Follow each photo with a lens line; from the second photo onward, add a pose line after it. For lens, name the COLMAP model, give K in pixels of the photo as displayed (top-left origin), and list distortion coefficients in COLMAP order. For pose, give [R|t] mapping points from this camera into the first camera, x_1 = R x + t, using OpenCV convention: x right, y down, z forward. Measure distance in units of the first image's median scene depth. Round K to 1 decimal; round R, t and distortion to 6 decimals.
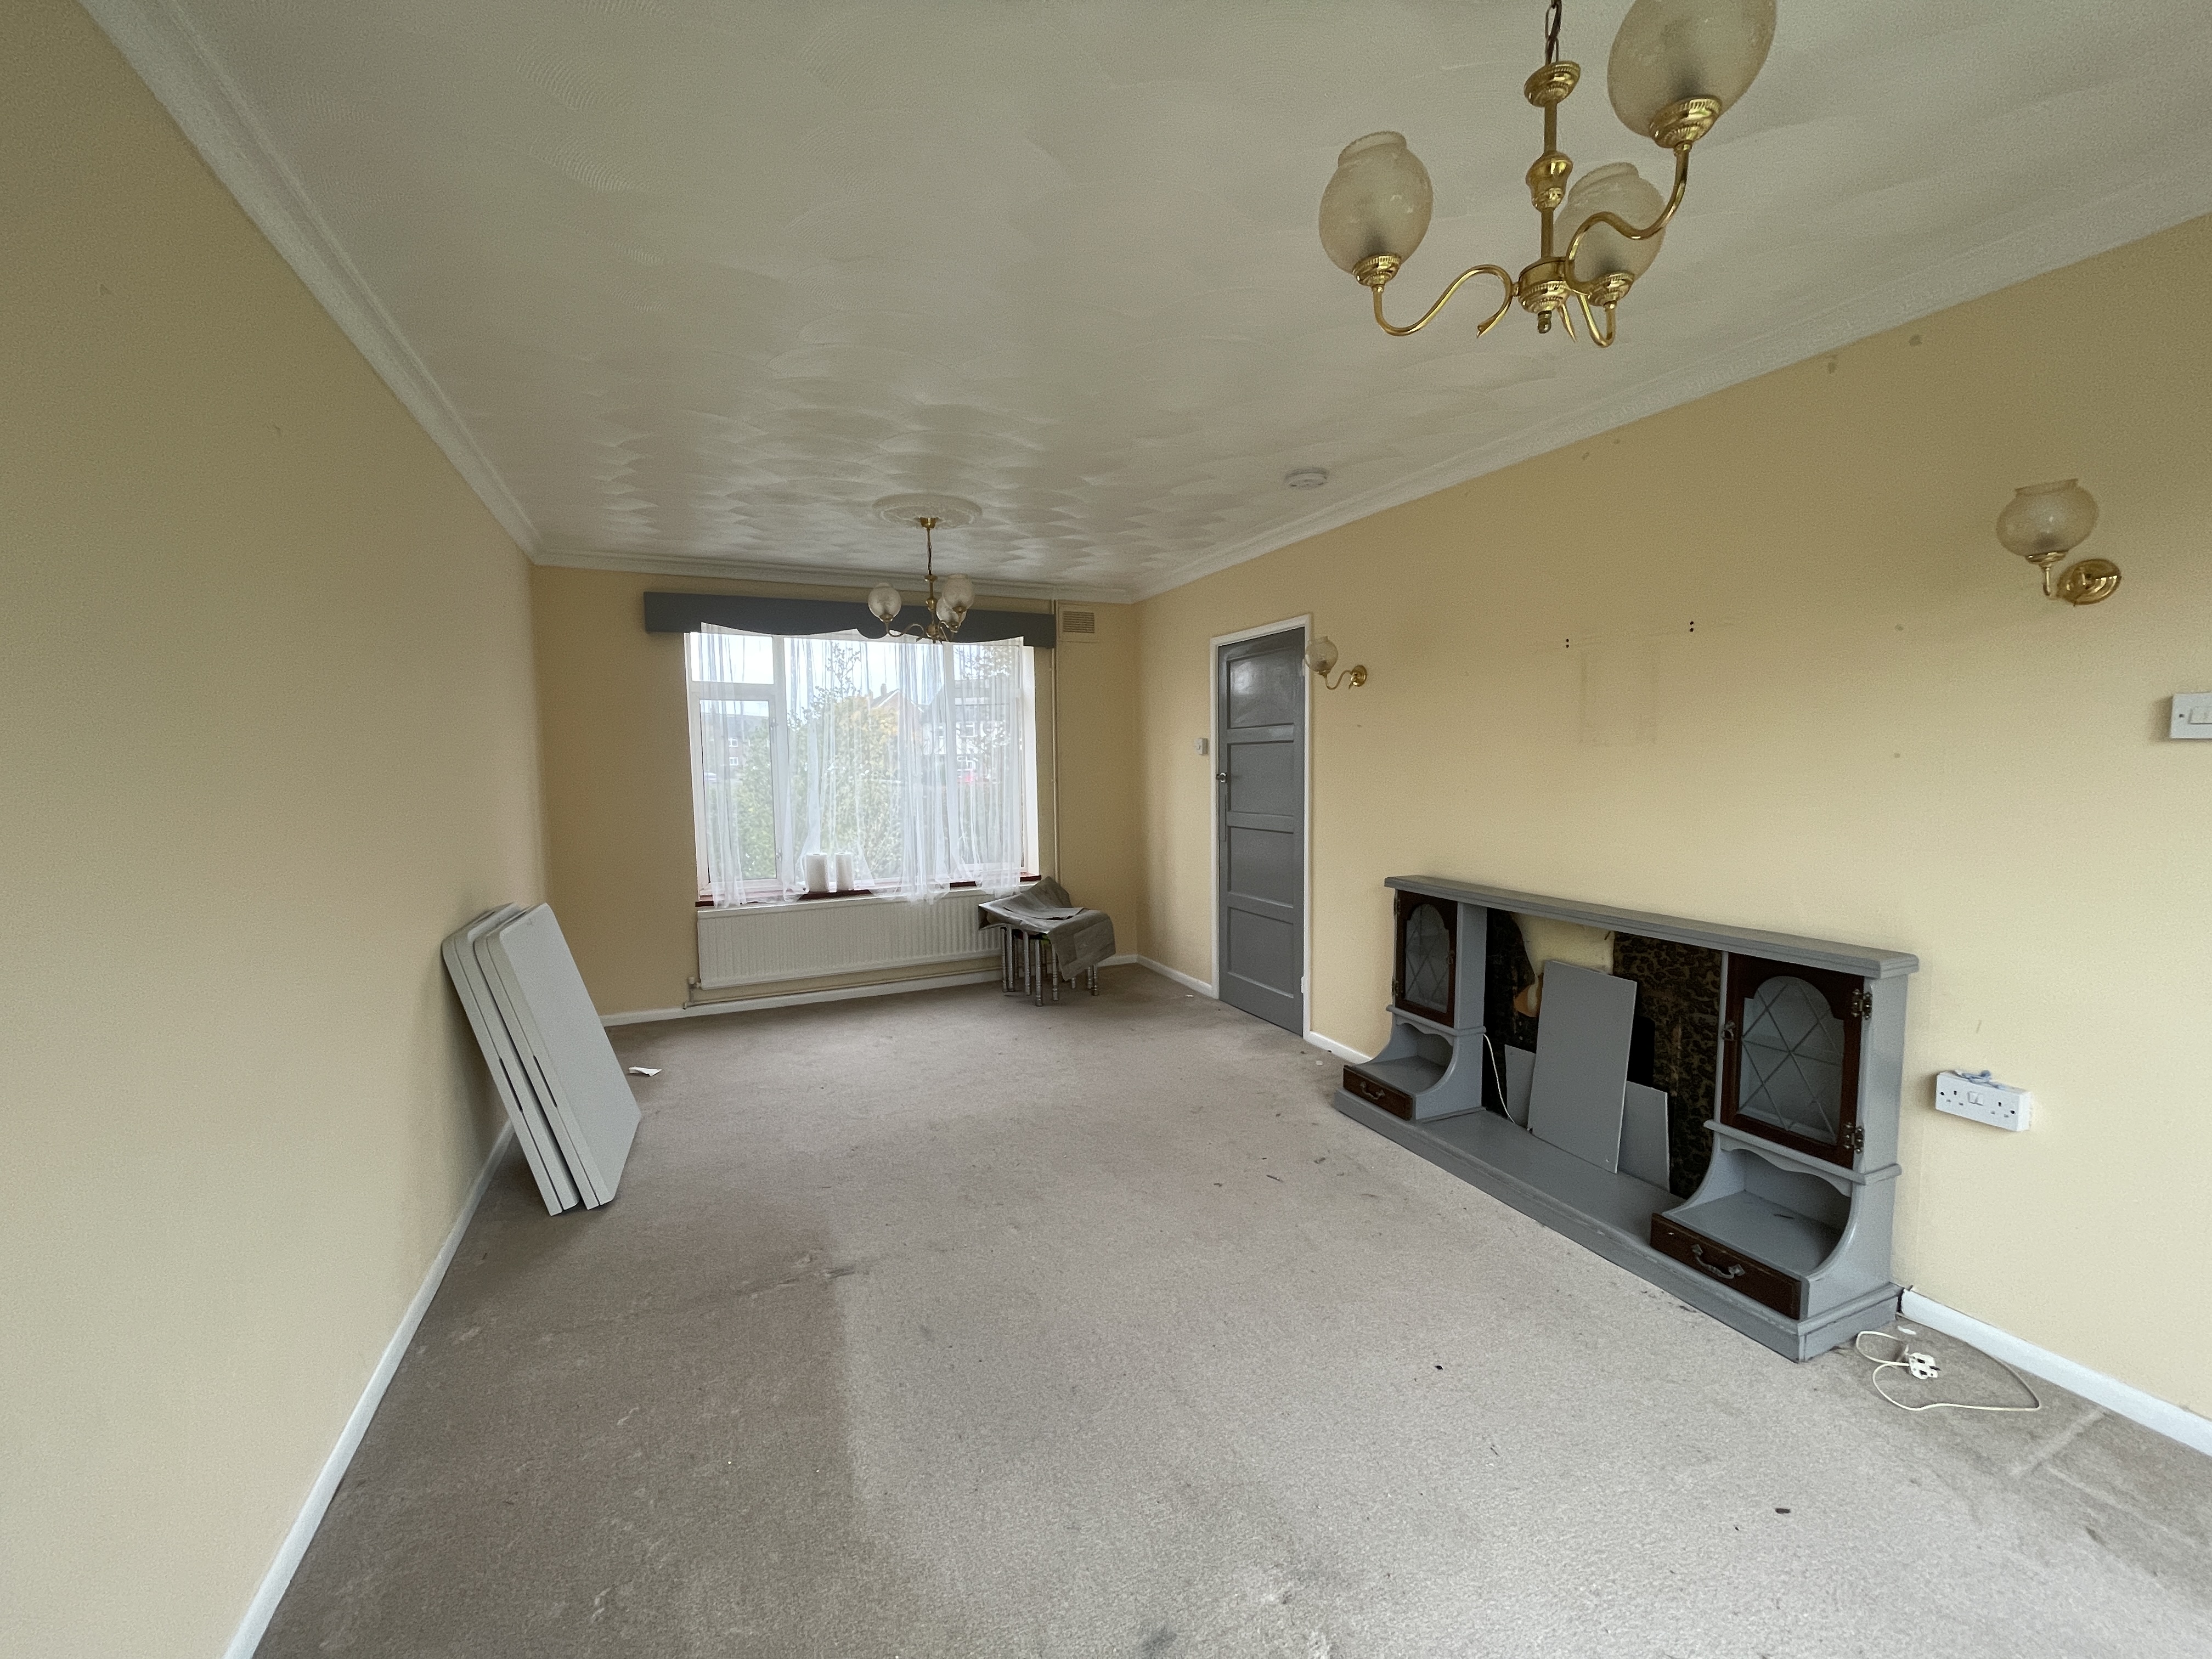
lens RADIAL K [[890.4, 0, 1097.5], [0, 890.4, 824.2], [0, 0, 1]] dist [-0.001949, 0.000101]
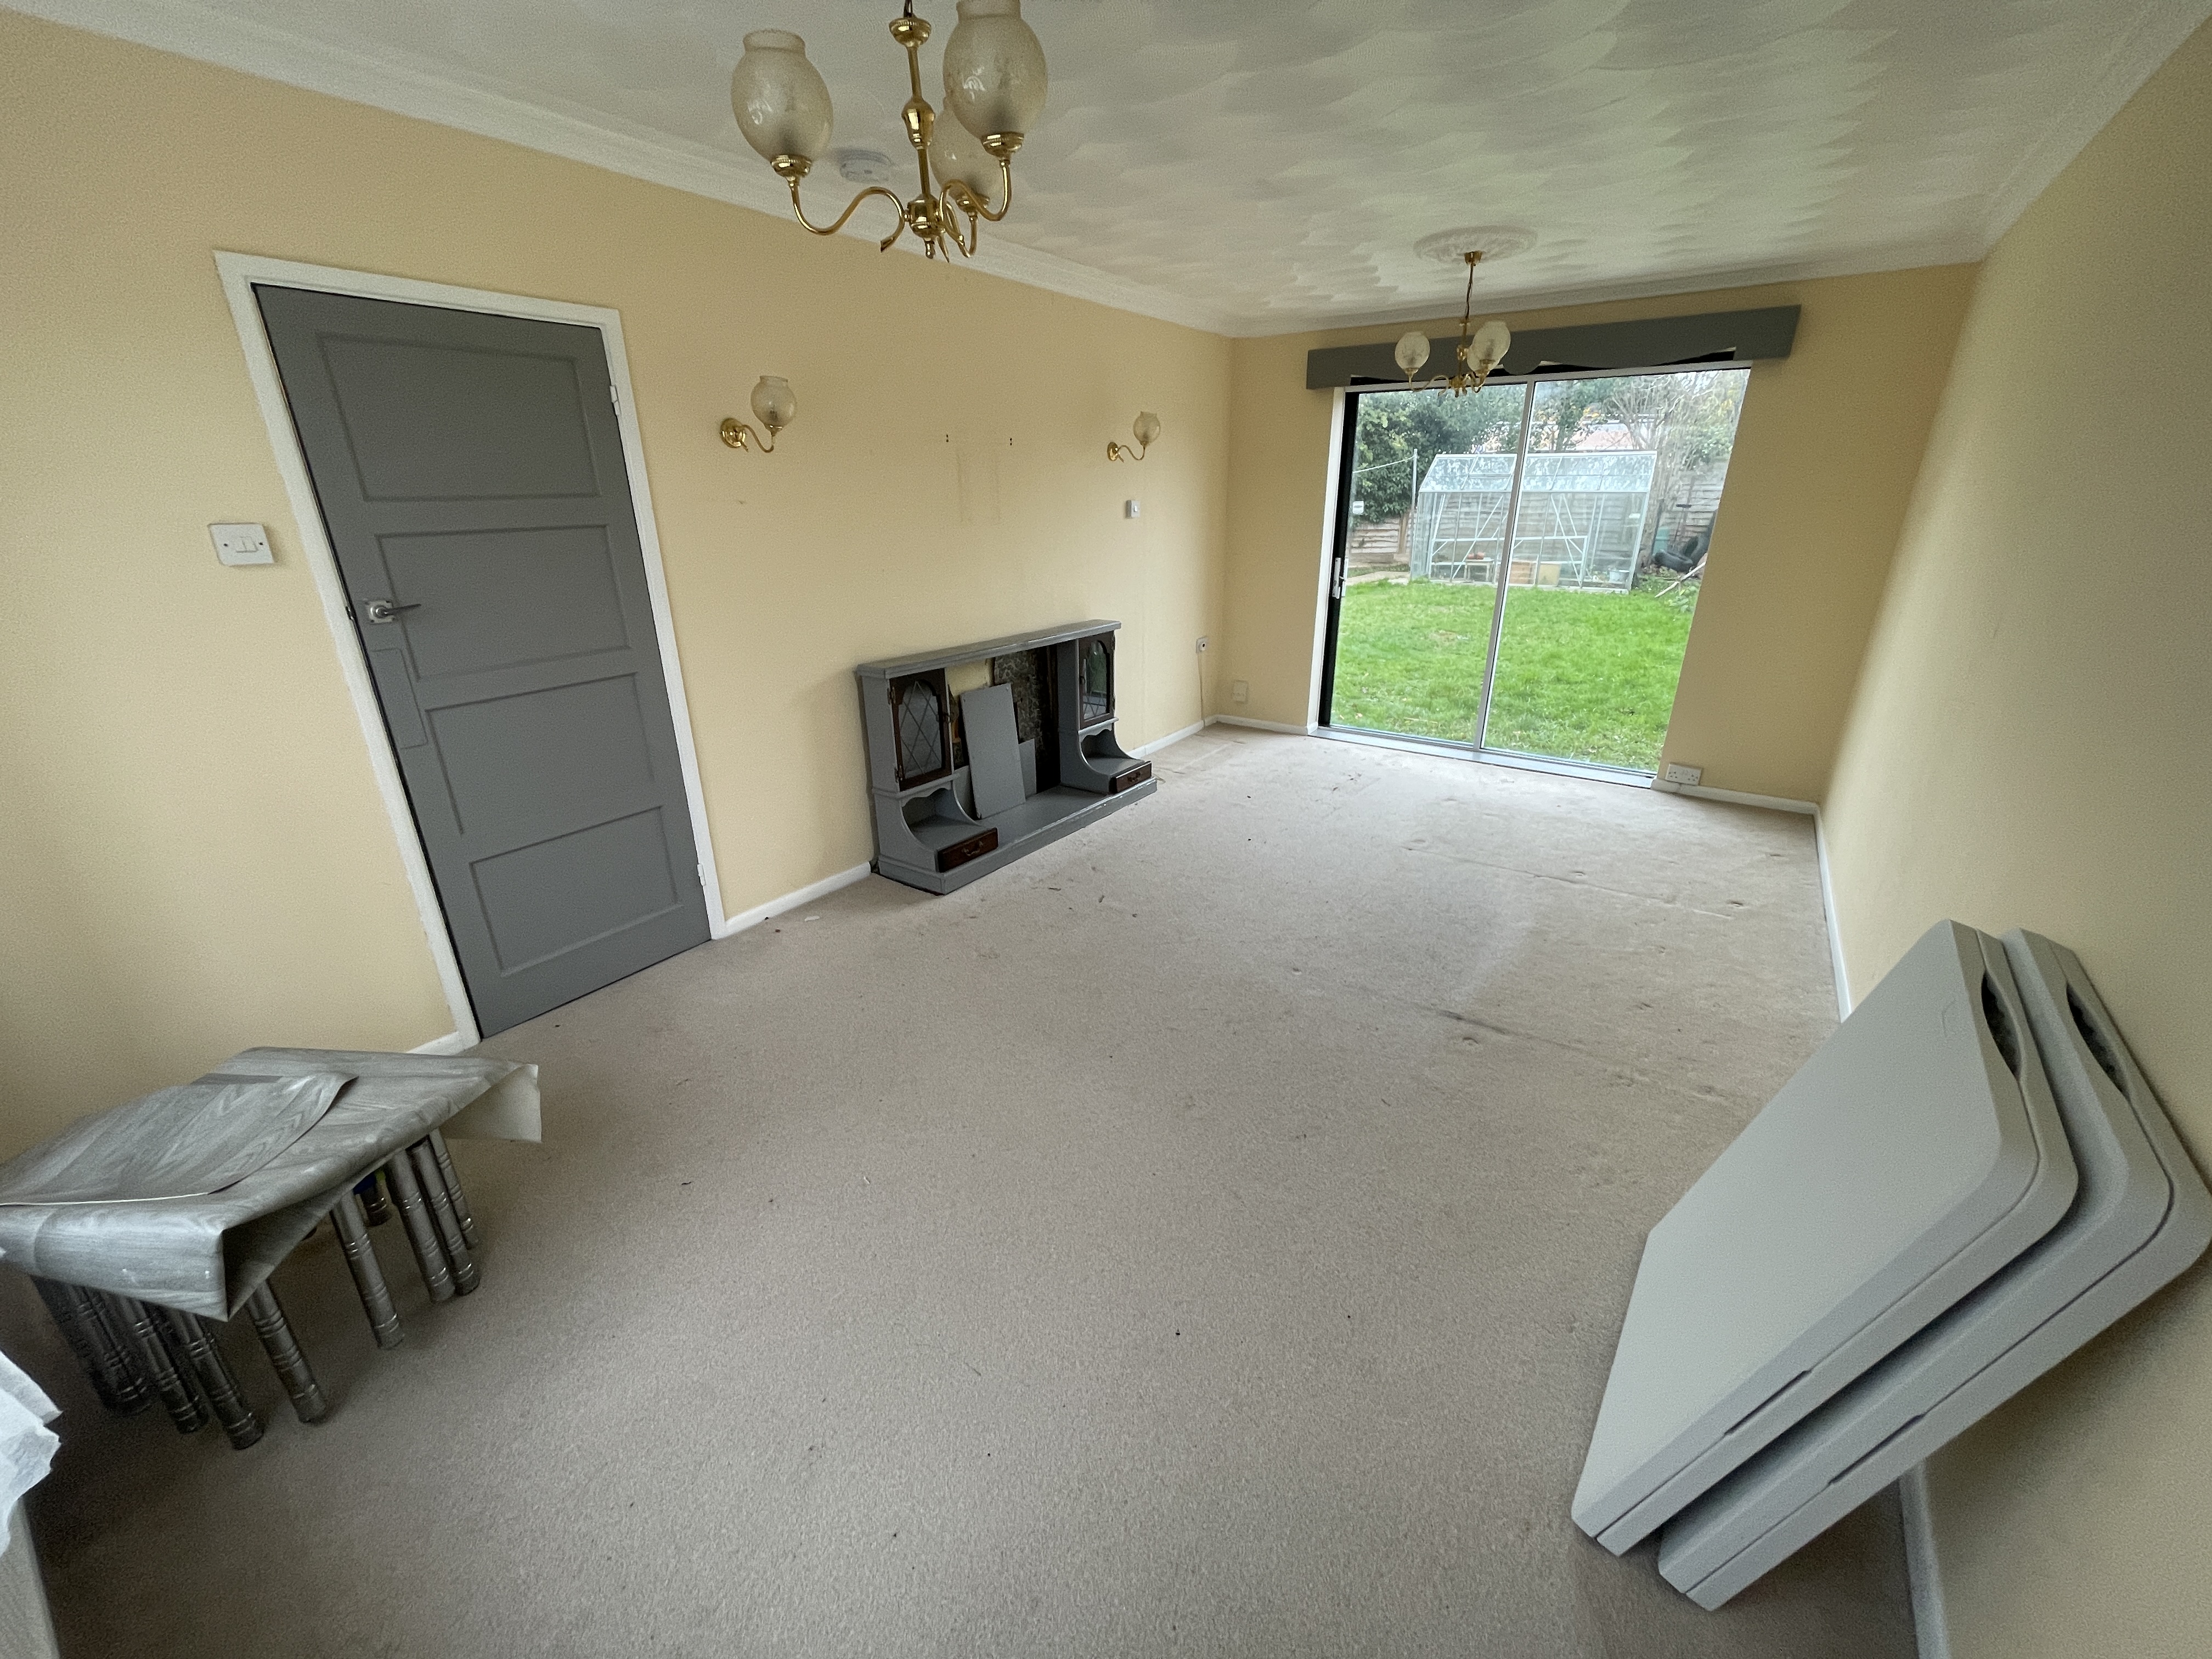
lens RADIAL K [[890.4, 0, 1097.5], [0, 890.4, 824.2], [0, 0, 1]] dist [-0.001949, 0.000101]
pose [[-0.515848, -0.289452, 0.806299, -0.708775], [0.073716, 0.922702, 0.378401, -0.153927], [-0.853502, 0.254635, -0.454637, 1.426378]]
